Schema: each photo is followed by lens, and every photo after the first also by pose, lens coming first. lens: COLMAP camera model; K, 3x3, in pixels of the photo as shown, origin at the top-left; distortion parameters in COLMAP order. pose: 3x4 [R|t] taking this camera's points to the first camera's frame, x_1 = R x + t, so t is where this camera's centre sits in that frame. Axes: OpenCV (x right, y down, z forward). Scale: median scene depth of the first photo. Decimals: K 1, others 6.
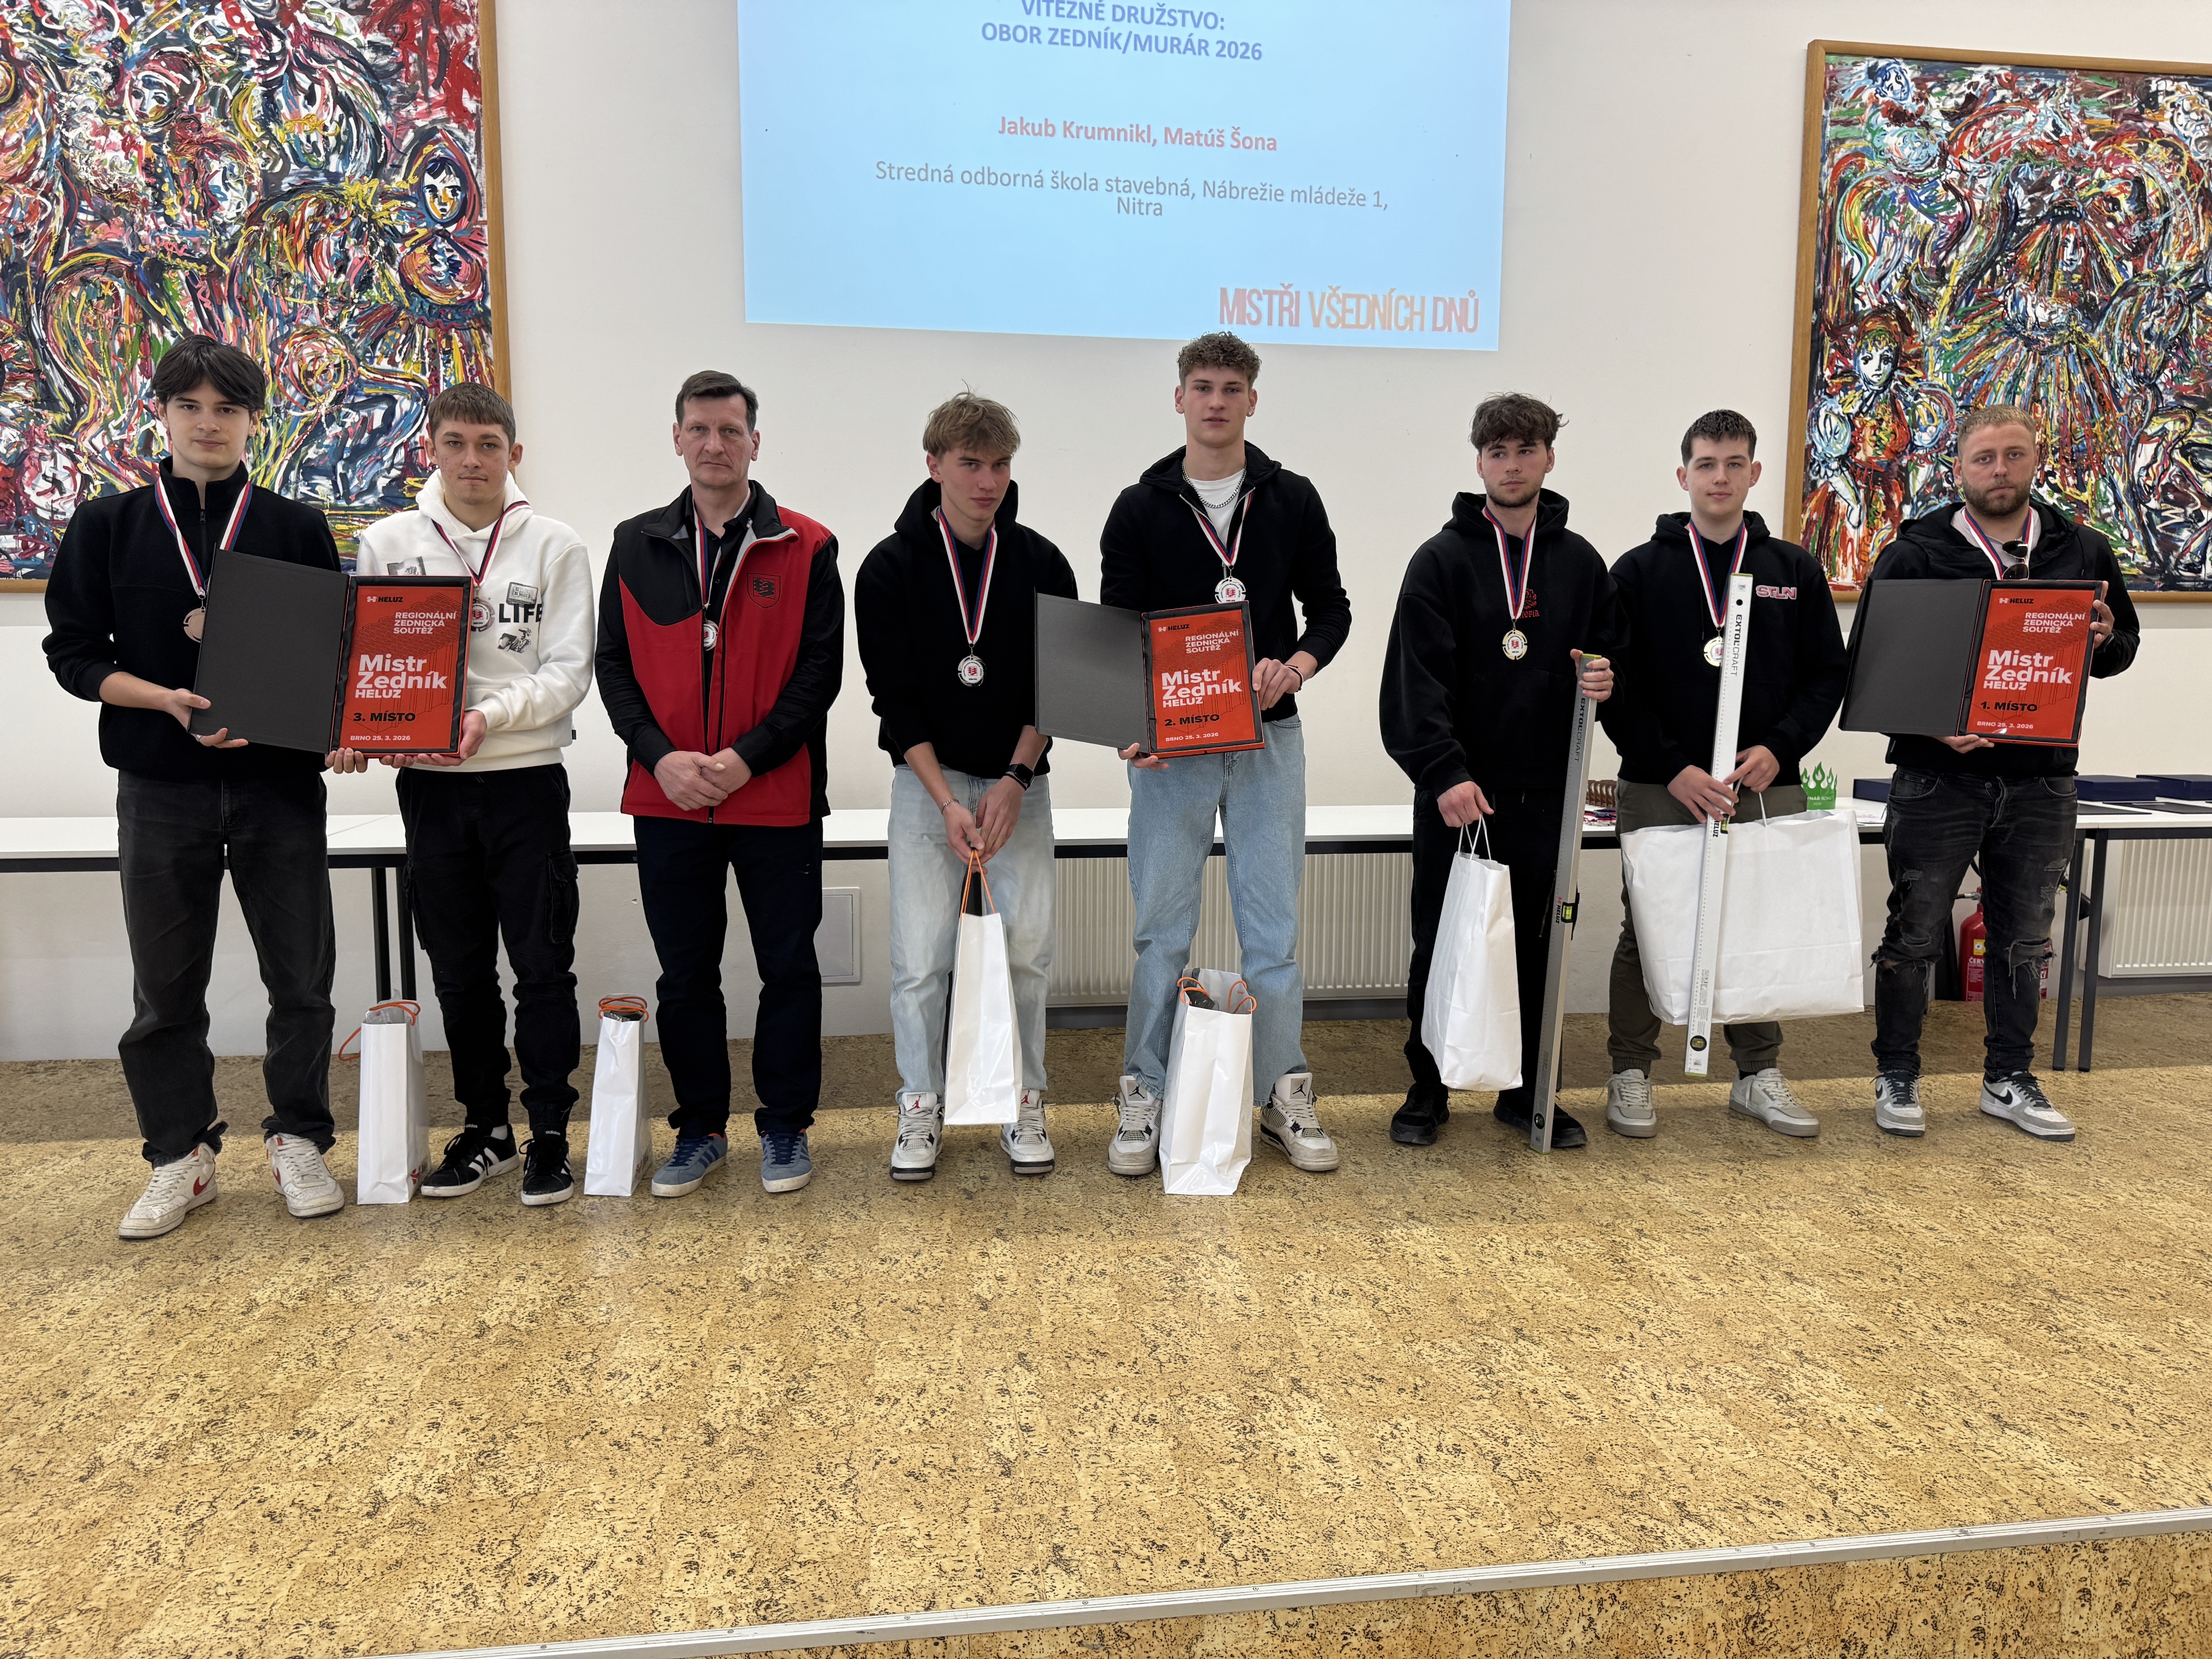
lens RADIAL K [[1573.9, 0, 1103.2], [0, 1573.9, 846.7], [0, 0, 1]] dist [0.007365, -0.010626]
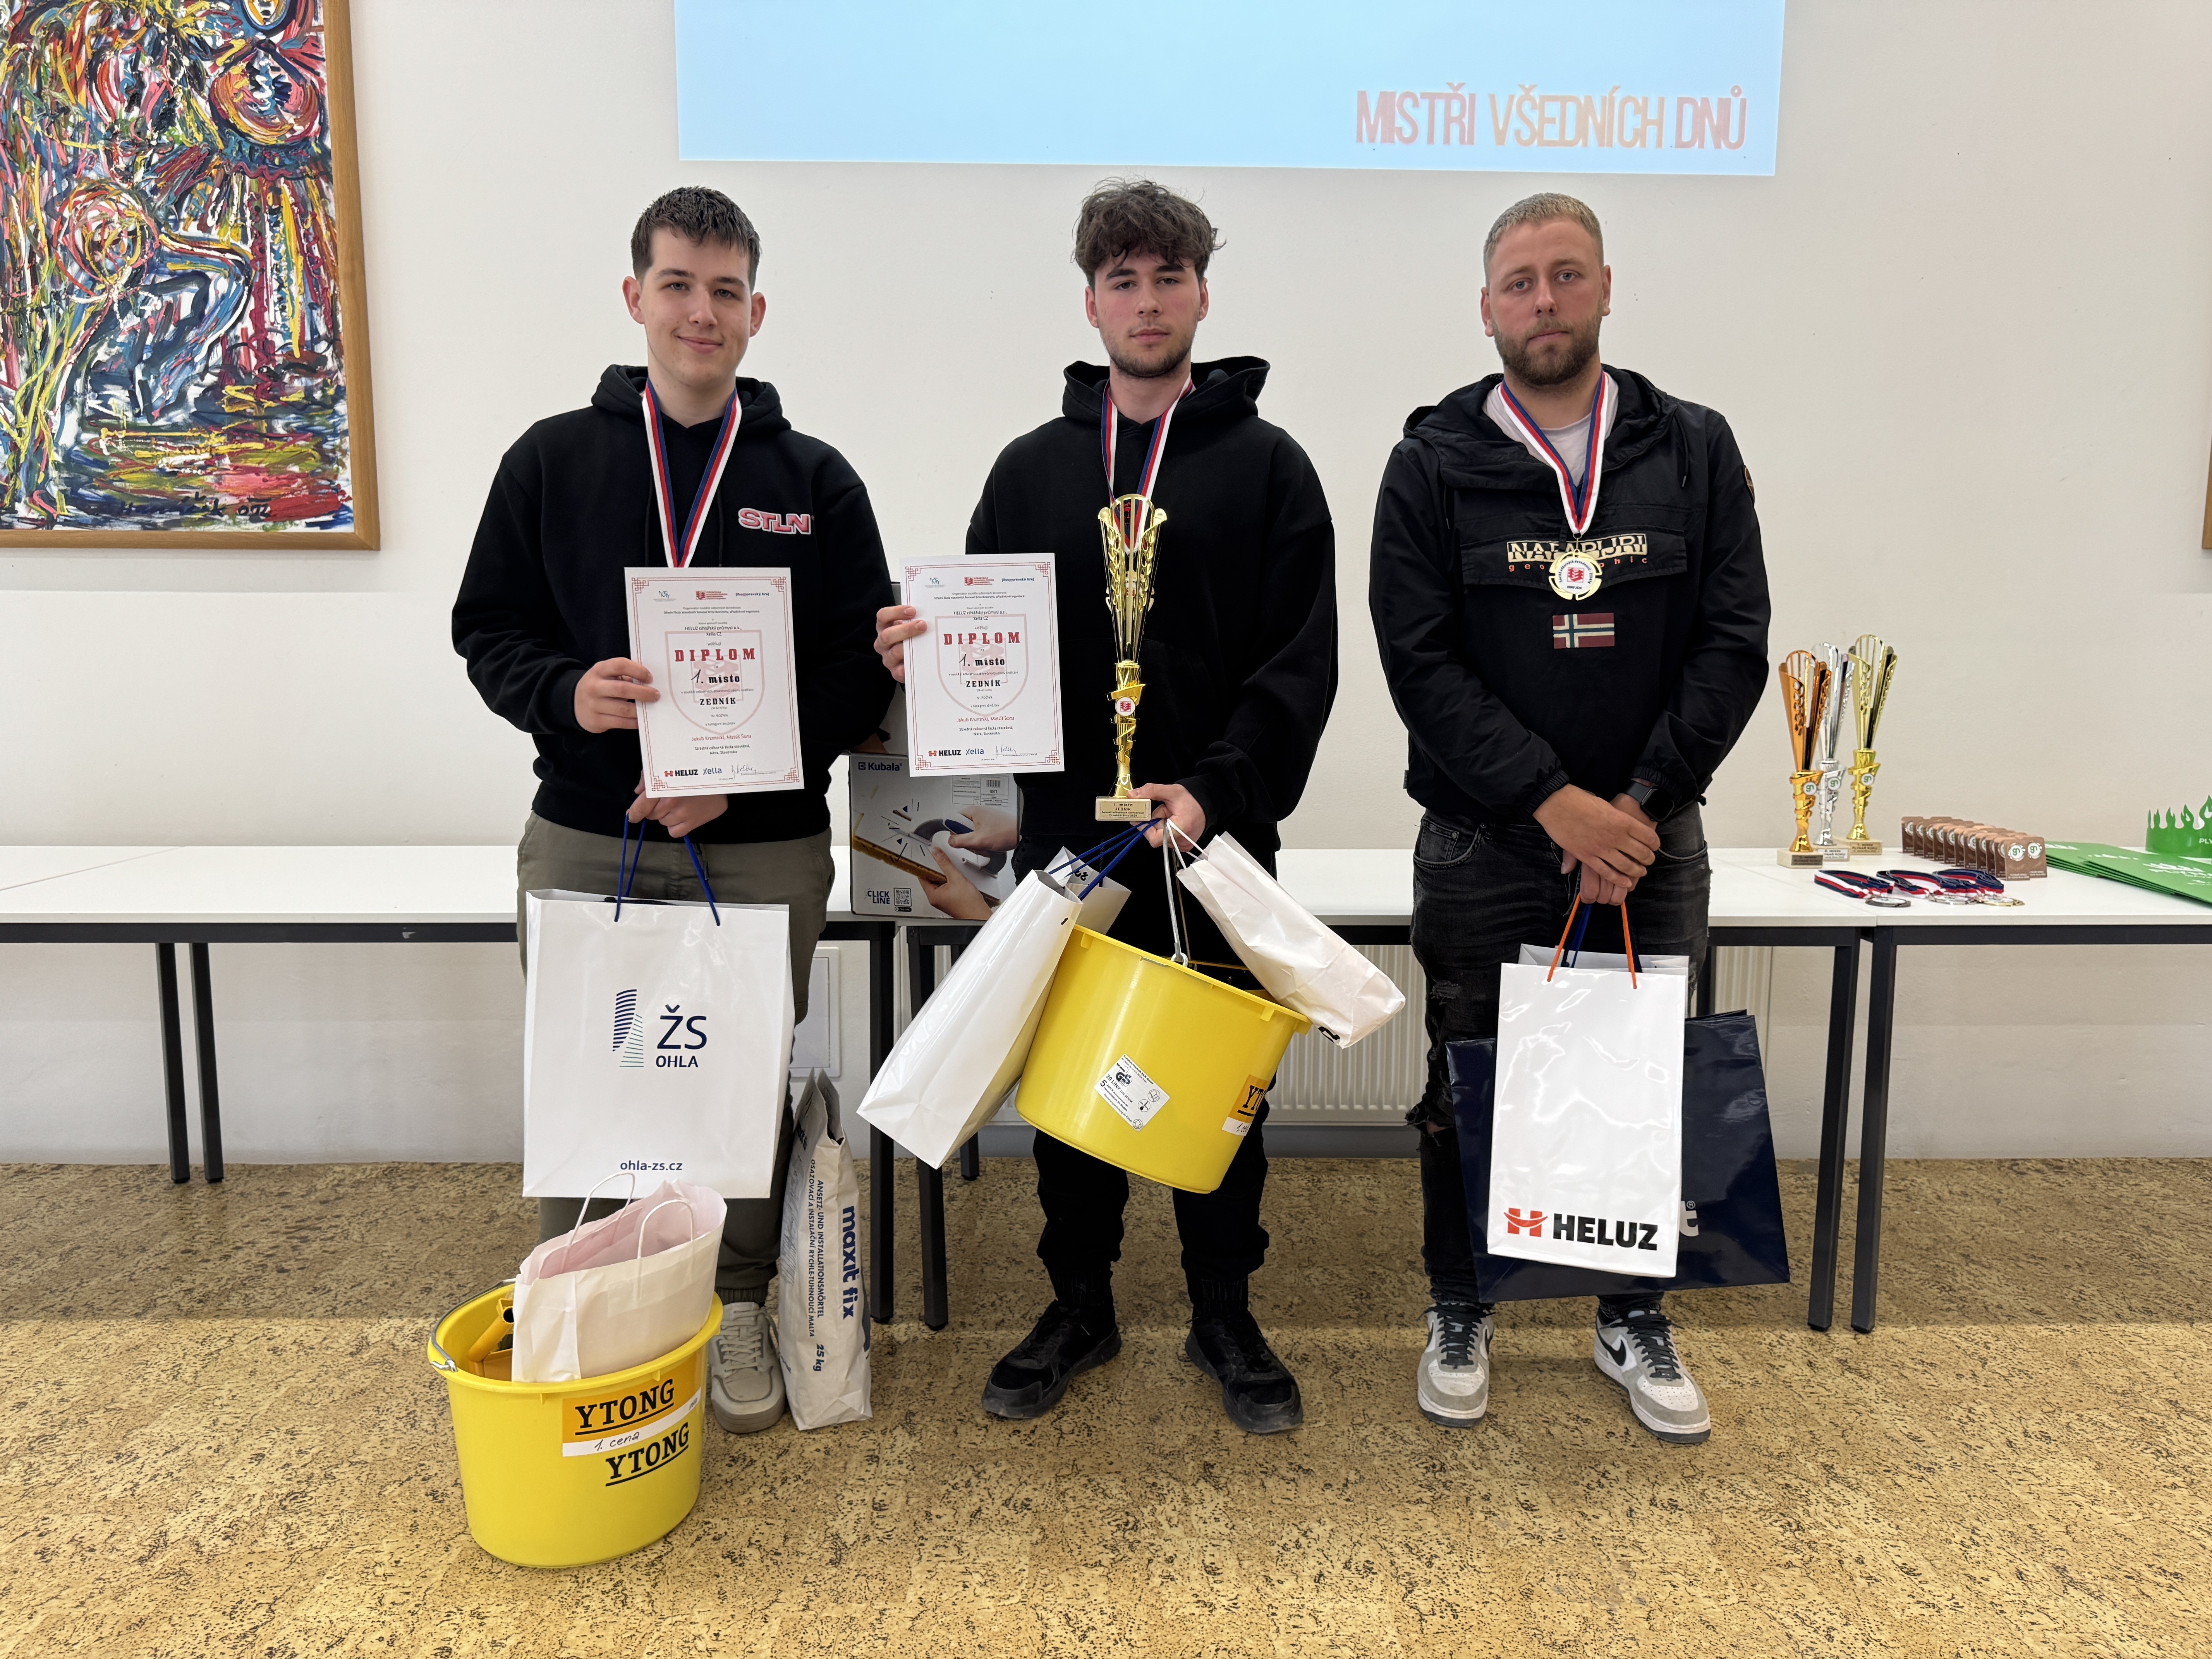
lens RADIAL K [[1576.0, 0, 1116.0], [0, 1576.0, 843.1], [0, 0, 1]] dist [-0.000875, -0.003737]
pose [[0.992042, 0.017471, -0.124691, 0.066778], [-0.015512, 0.999741, 0.016664, -0.040157], [0.124950, -0.014597, 0.992056, 0.326768]]
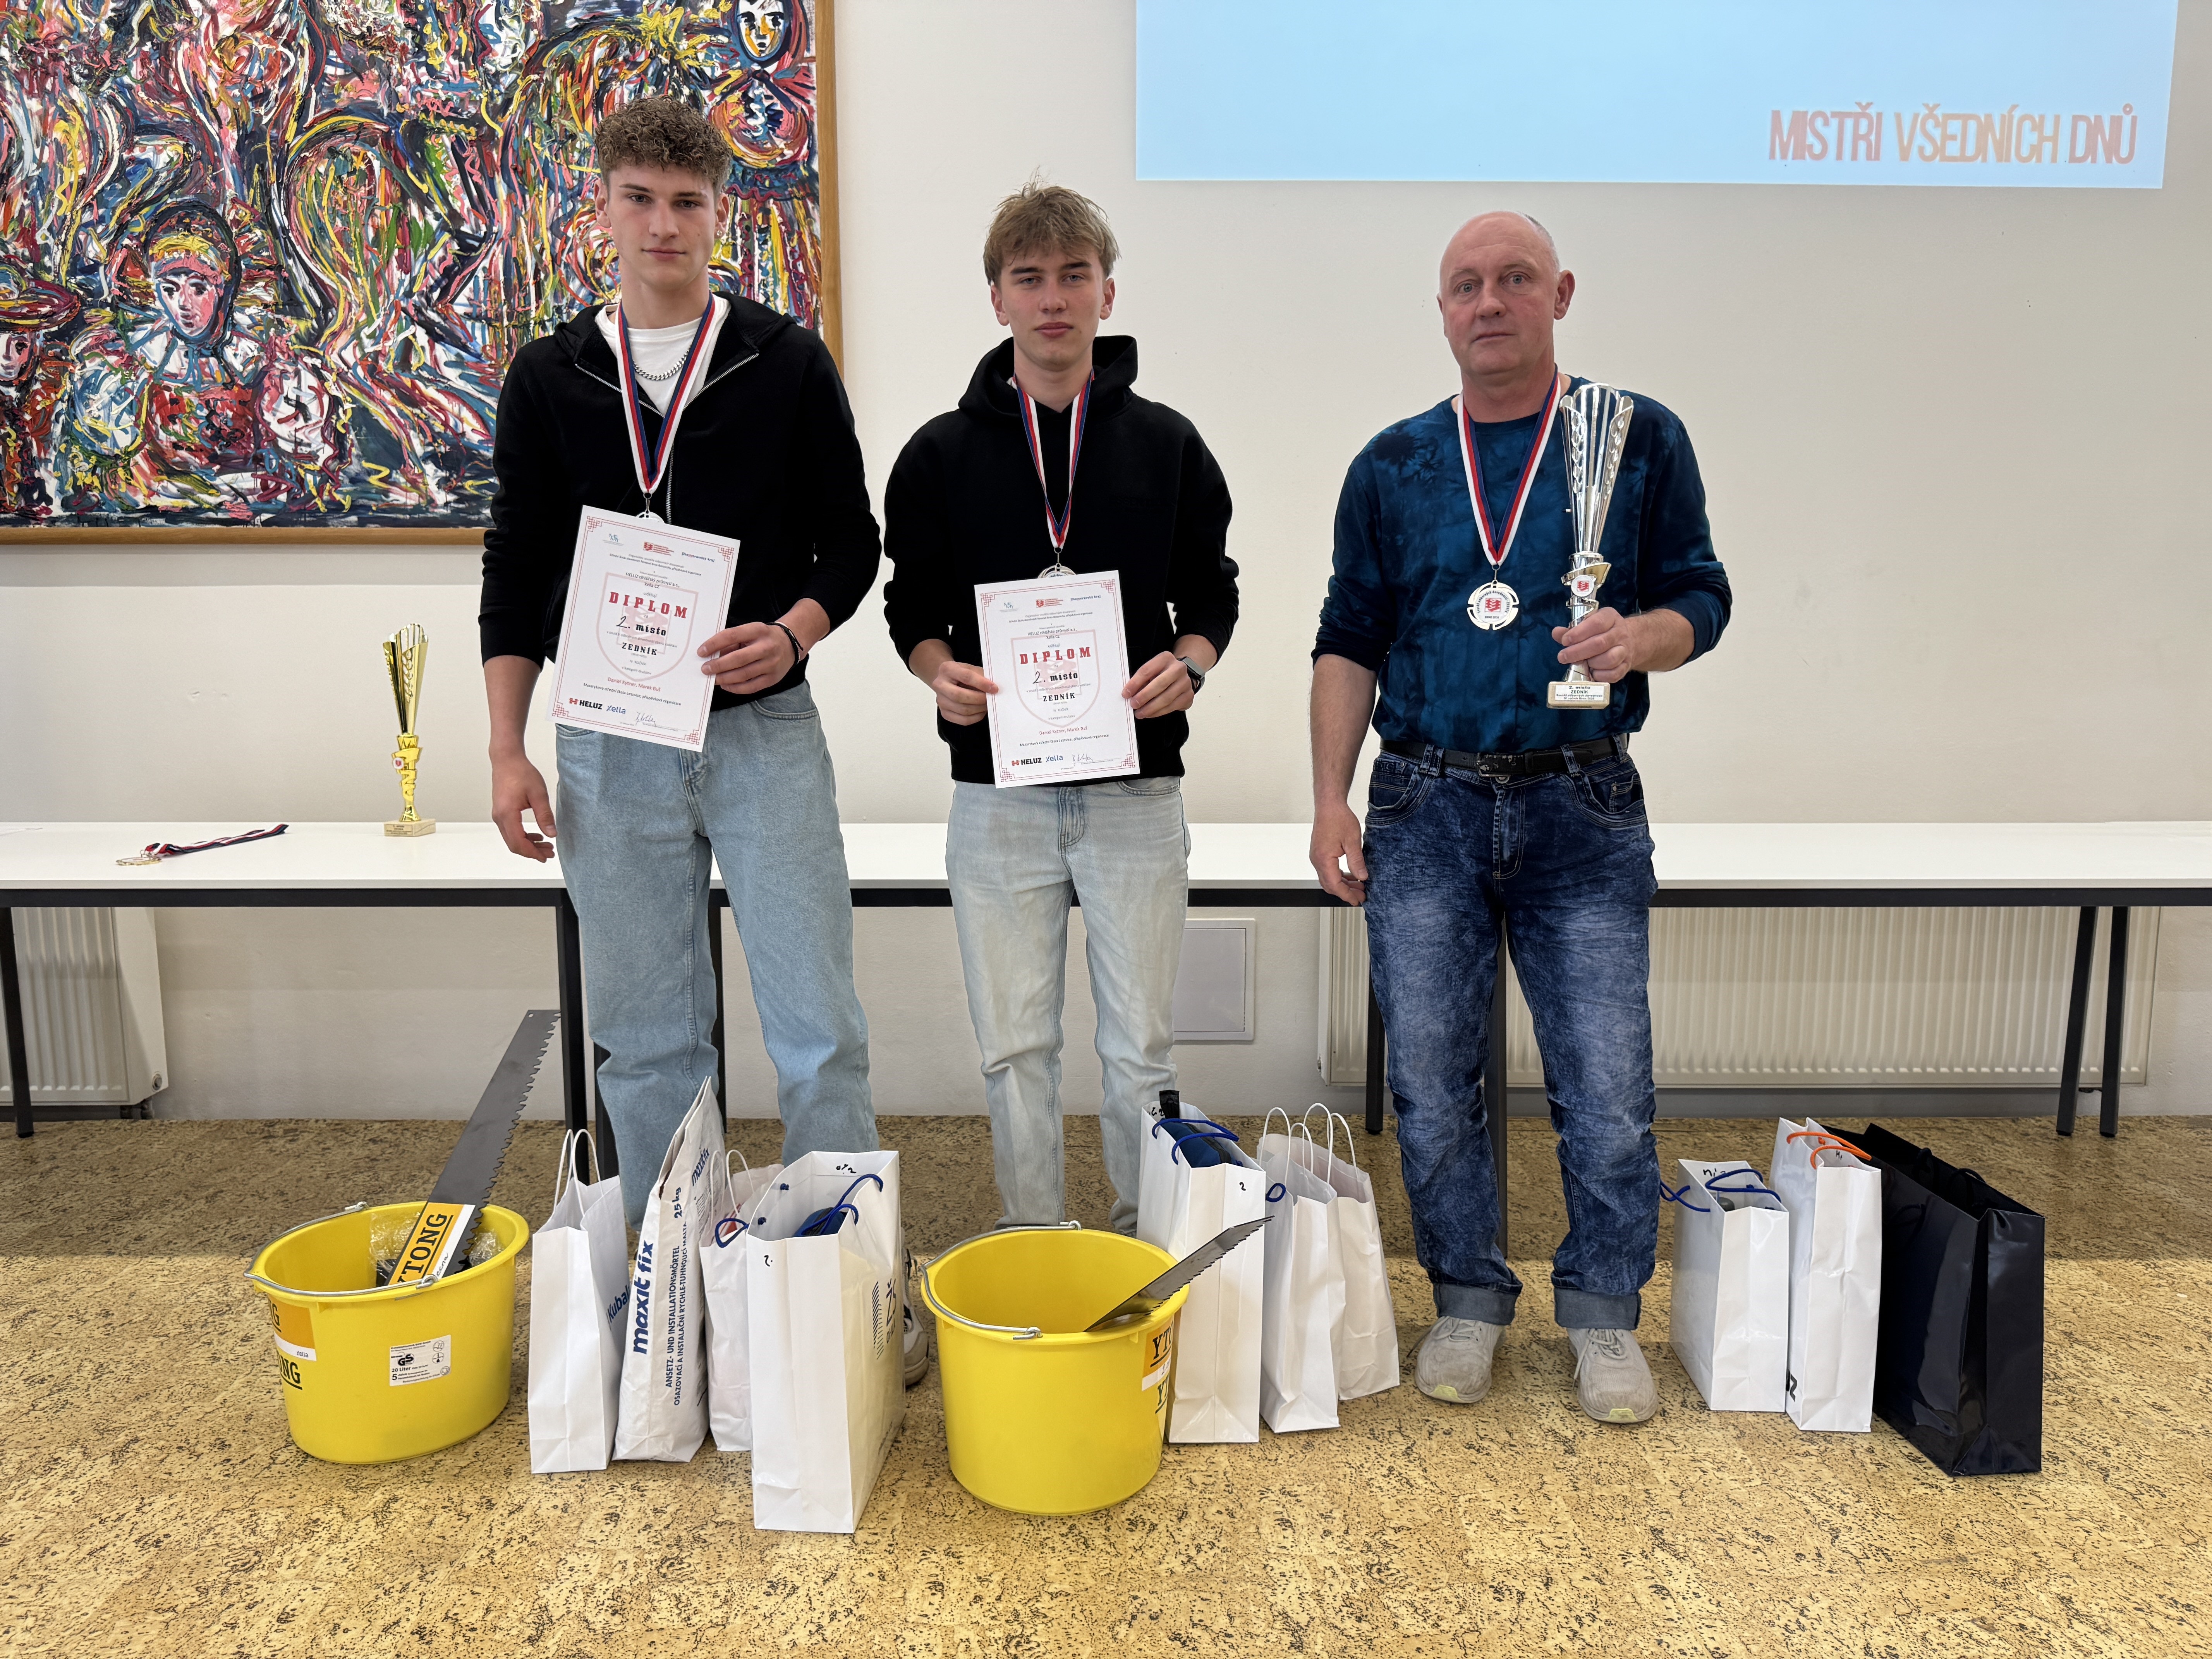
lens RADIAL K [[1574.0, 0, 1106.4], [0, 1574.0, 839.3], [0, 0, 1]] dist [0.003205, -0.005460]
pose [[0.990721, 0.015399, -0.135035, -0.140313], [-0.013171, 0.999762, 0.017377, -0.028065], [0.135271, -0.015437, 0.990688, 0.248901]]
